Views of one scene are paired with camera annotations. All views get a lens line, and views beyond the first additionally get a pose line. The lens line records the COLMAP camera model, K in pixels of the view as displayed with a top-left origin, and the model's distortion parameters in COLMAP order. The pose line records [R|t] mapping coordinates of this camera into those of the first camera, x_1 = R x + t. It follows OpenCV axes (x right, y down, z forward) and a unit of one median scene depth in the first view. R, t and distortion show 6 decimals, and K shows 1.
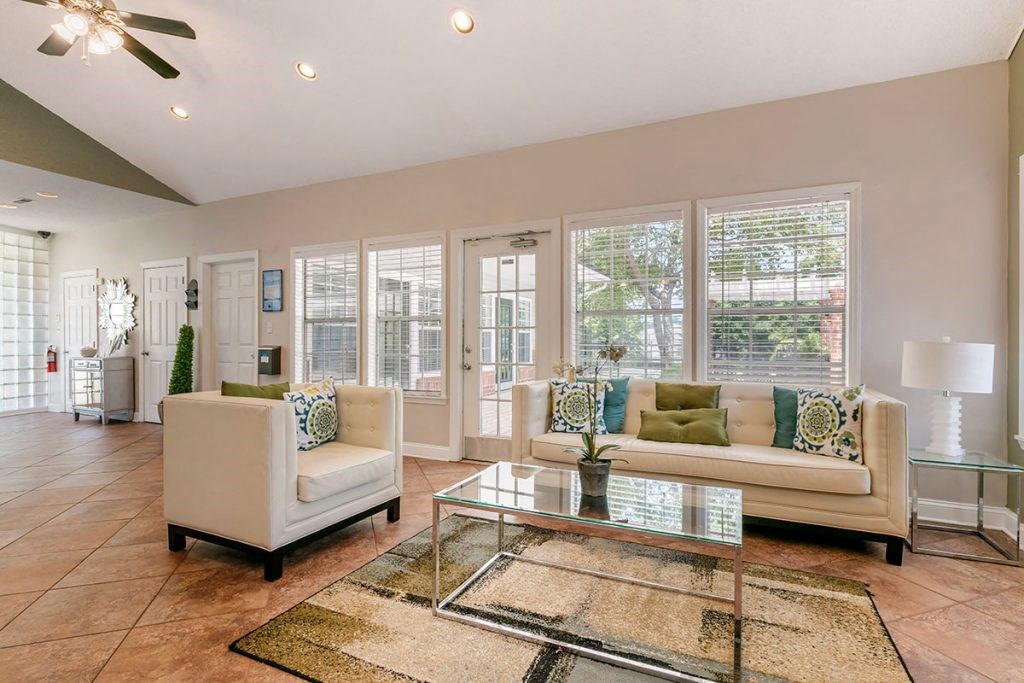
lens RADIAL K [[492.1, 0, 512.0], [0, 492.1, 341.5], [0, 0, 1]] dist [-0.000259, -0.000154]
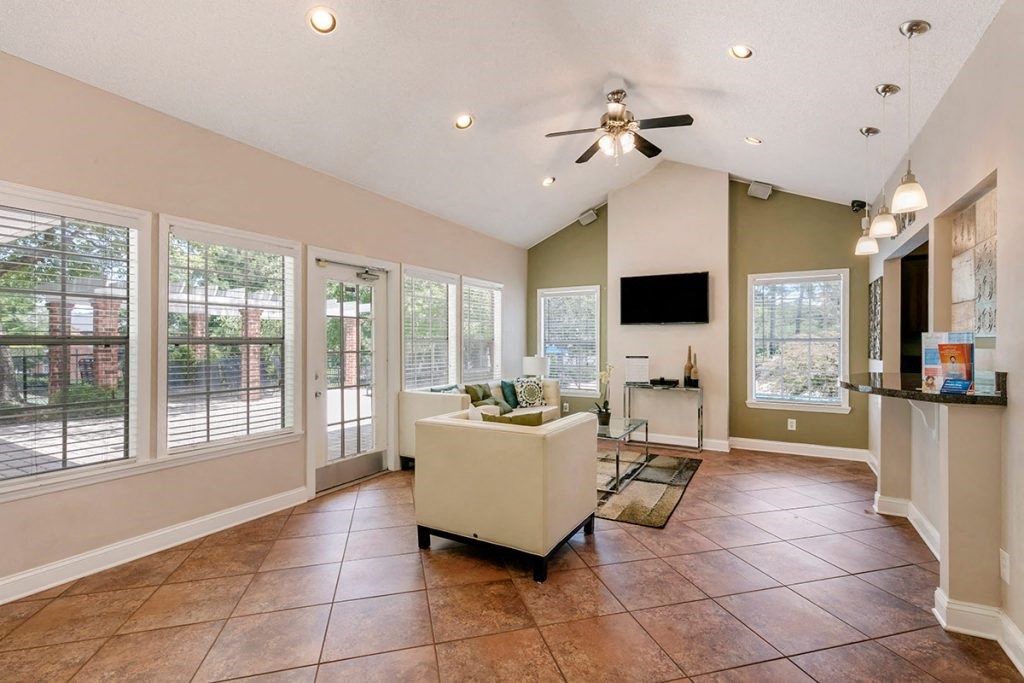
lens RADIAL K [[465.1, 0, 512.0], [0, 465.1, 341.5], [0, 0, 1]] dist [0.000445, 0.000028]
pose [[0.077506, 0.000335, 0.996992, -2.258418], [0.003512, 0.999994, -0.000609, -0.109497], [-0.996986, 0.003549, 0.077504, 1.331466]]
